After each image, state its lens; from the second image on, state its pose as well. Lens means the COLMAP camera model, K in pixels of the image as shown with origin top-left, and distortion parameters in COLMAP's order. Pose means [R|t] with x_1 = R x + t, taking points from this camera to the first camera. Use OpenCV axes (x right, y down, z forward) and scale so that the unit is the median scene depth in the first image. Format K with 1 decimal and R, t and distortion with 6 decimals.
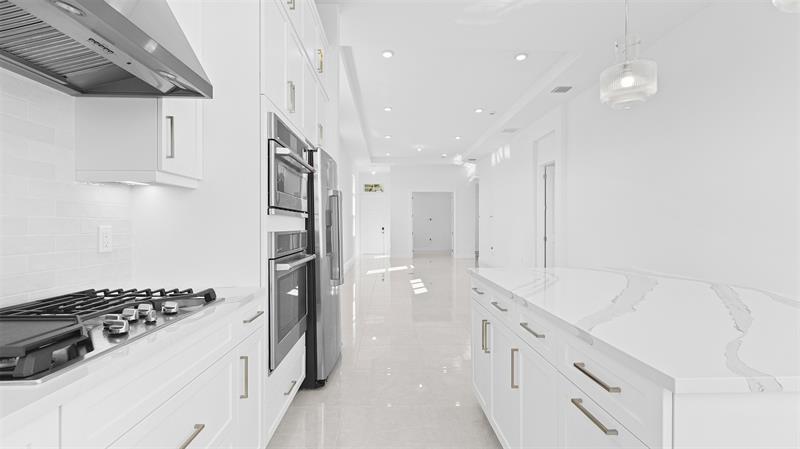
lens RADIAL K [[359.9, 0, 392.4], [0, 359.9, 229.7], [0, 0, 1]] dist [0.001032, -0.000938]
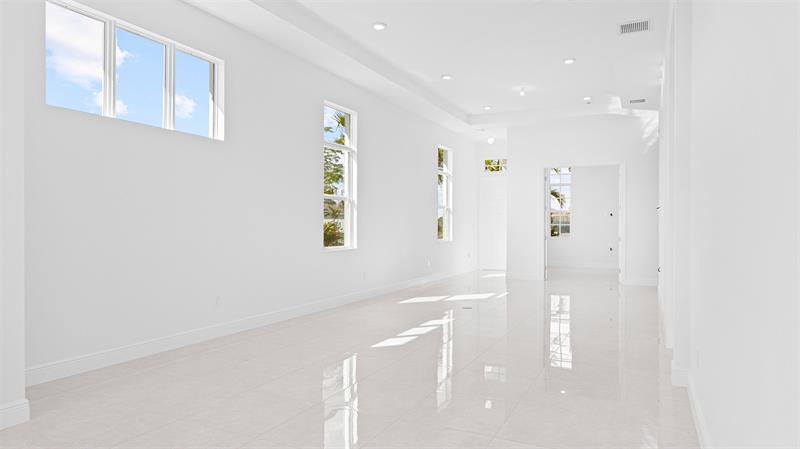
lens RADIAL K [[497.3, 0, 396.7], [0, 497.3, 224.3], [0, 0, 1]] dist [-0.000880, 0.000060]
pose [[0.896026, 0.001754, -0.443999, 0.219521], [-0.006183, 0.999945, -0.008527, -0.004039], [0.443959, 0.010386, 0.895987, 0.173366]]
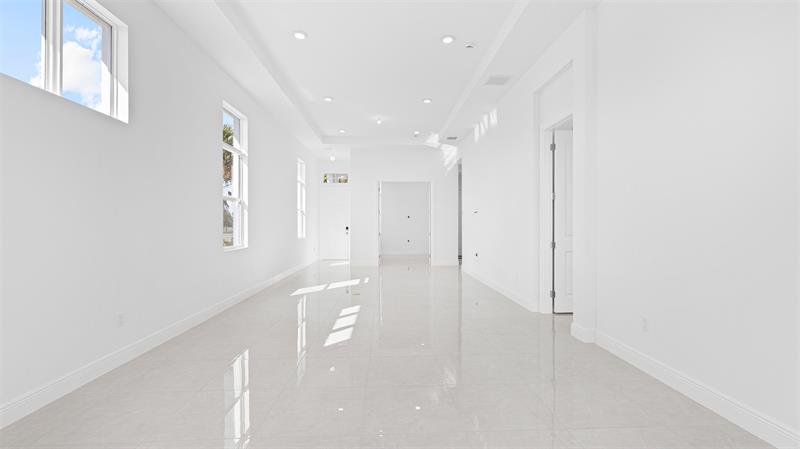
lens RADIAL K [[359.9, 0, 406.0], [0, 359.9, 224.1], [0, 0, 1]] dist [0.001032, -0.000938]
pose [[0.998433, -0.003992, 0.055811, 0.077219], [0.004558, 0.999939, -0.010023, -0.004259], [-0.055768, 0.010261, 0.998391, 0.226507]]
